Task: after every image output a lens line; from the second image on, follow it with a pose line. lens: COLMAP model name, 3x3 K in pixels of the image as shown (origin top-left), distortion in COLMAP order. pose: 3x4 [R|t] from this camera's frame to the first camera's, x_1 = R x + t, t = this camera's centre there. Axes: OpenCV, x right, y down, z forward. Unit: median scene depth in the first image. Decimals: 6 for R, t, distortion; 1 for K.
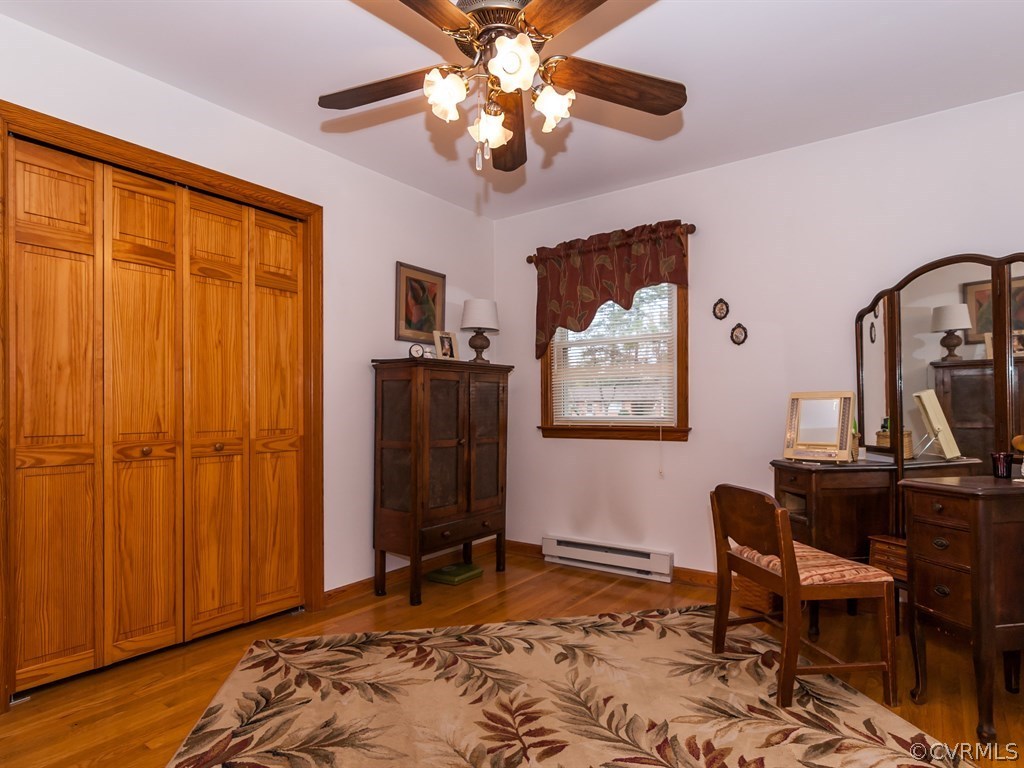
lens RADIAL K [[590.6, 0, 510.8], [0, 590.6, 410.1], [0, 0, 1]] dist [0.001065, -0.000619]
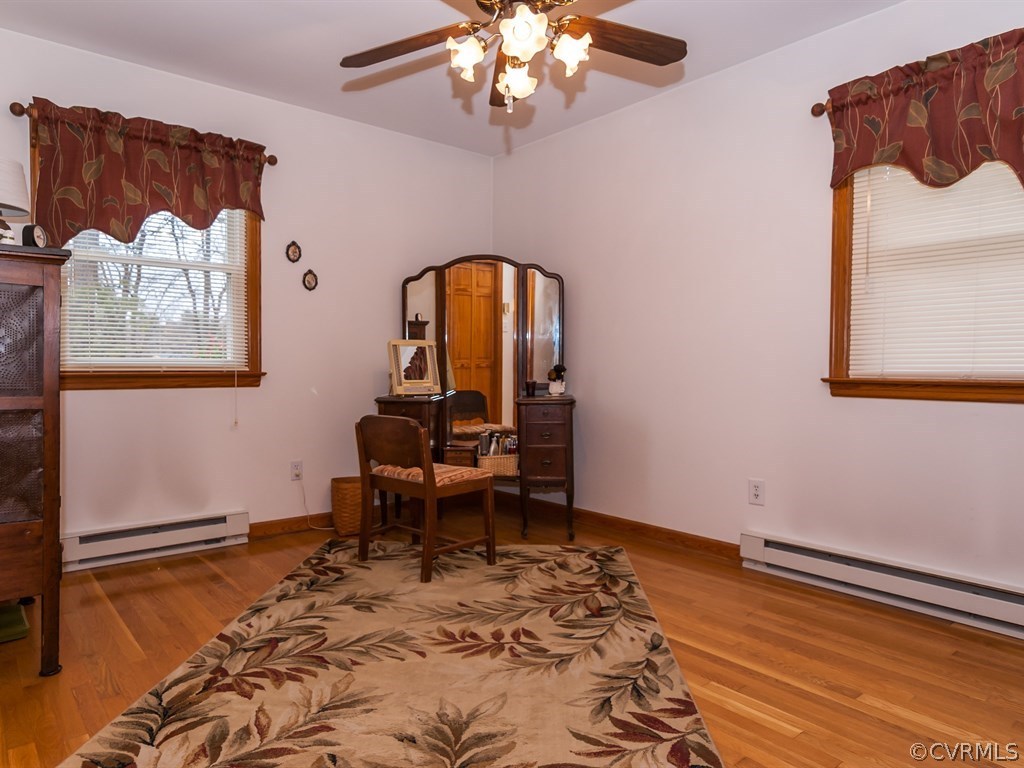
lens RADIAL K [[652.4, 0, 512.0], [0, 652.4, 384.0], [0, 0, 1]] dist [-0.000108, 0.000860]
pose [[0.243092, -0.018843, 0.969820, -0.784572], [-0.003672, 0.999786, 0.020346, 0.034220], [-0.969996, -0.008507, 0.242970, 0.474267]]
